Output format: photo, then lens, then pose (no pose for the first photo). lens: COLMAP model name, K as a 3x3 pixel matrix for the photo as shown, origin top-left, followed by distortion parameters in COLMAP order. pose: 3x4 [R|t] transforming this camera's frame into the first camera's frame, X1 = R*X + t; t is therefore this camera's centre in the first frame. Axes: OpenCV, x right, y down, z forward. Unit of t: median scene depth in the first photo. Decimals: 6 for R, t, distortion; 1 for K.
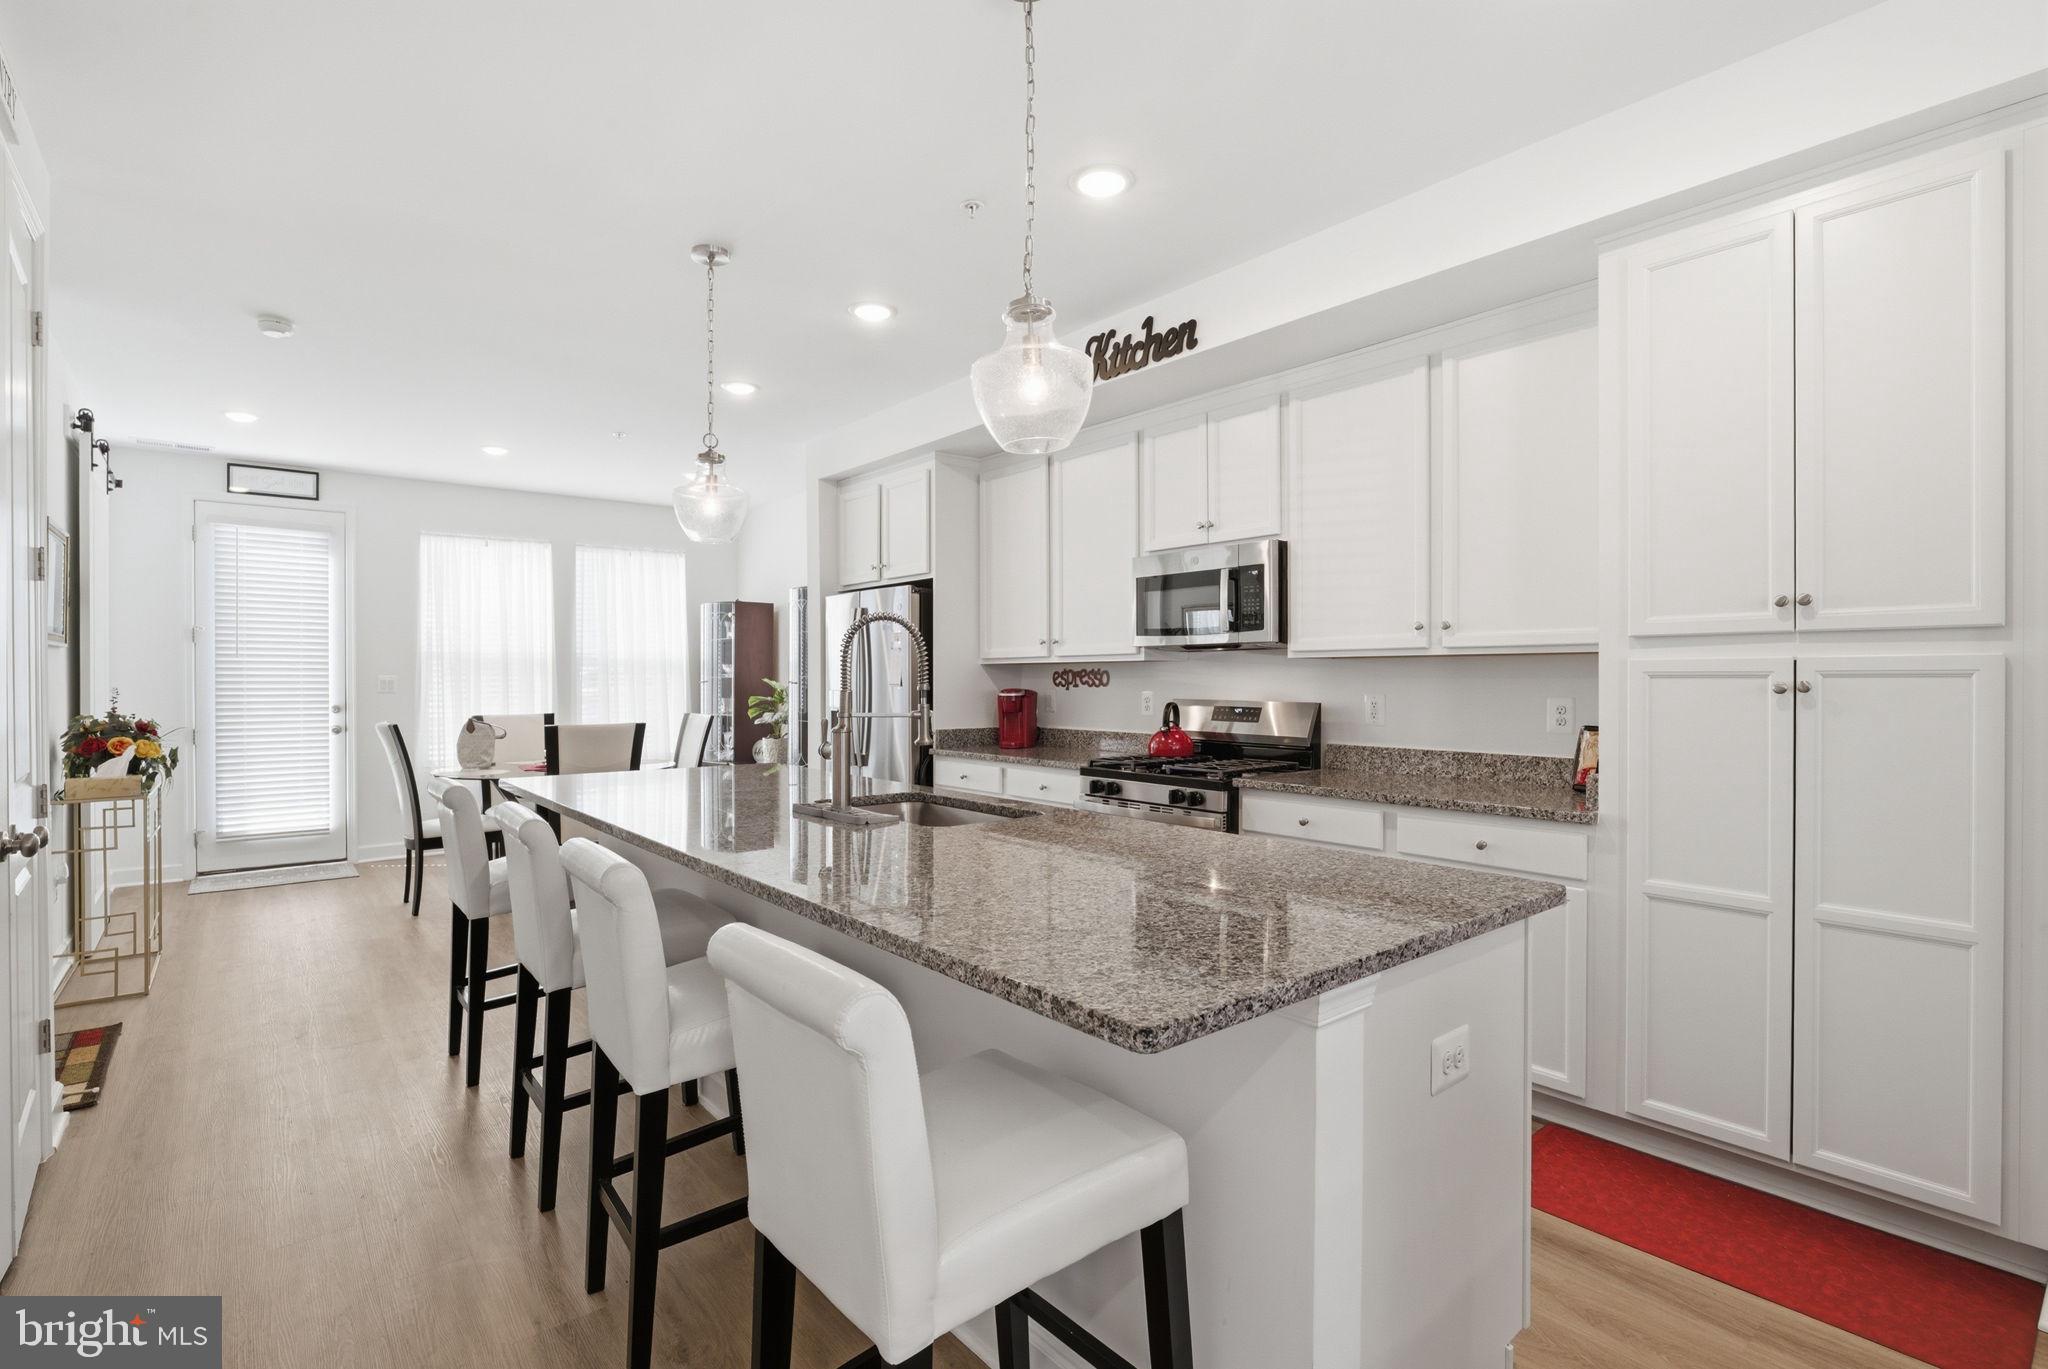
lens RADIAL K [[960.3, 0, 1014.2], [0, 960.3, 701.8], [0, 0, 1]] dist [-0.007568, 0.001154]
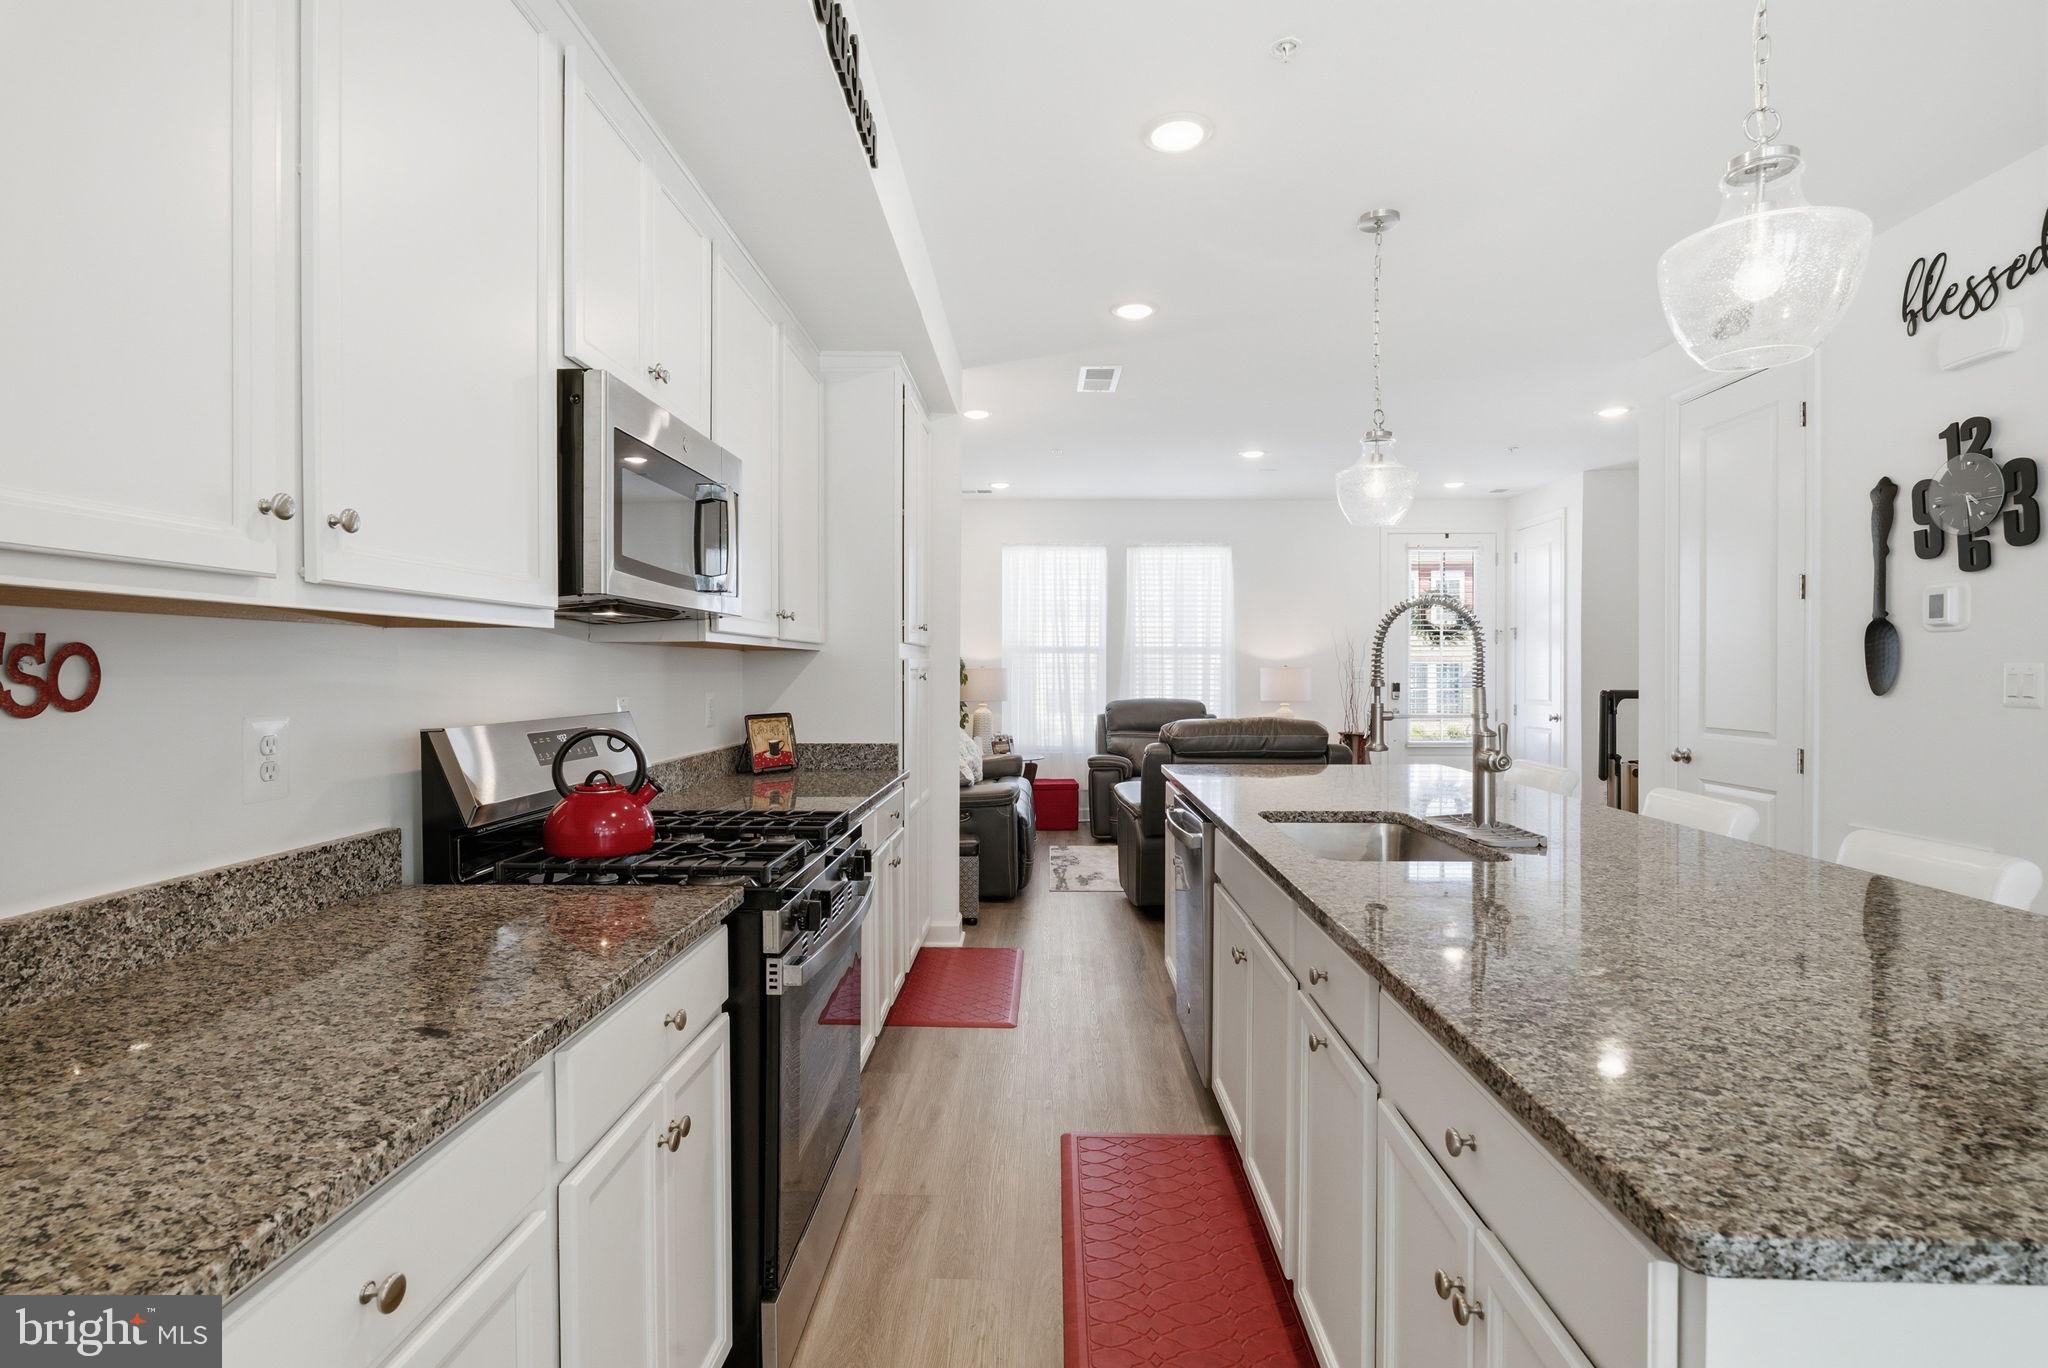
lens RADIAL K [[978.7, 0, 1023.4], [0, 978.7, 669.7], [0, 0, 1]] dist [-0.009058, 0.001058]
pose [[-0.756307, -0.000017, 0.654216, -0.310290], [0.016312, 0.999689, 0.018884, -0.035557], [-0.654013, 0.024954, -0.756072, 1.372167]]
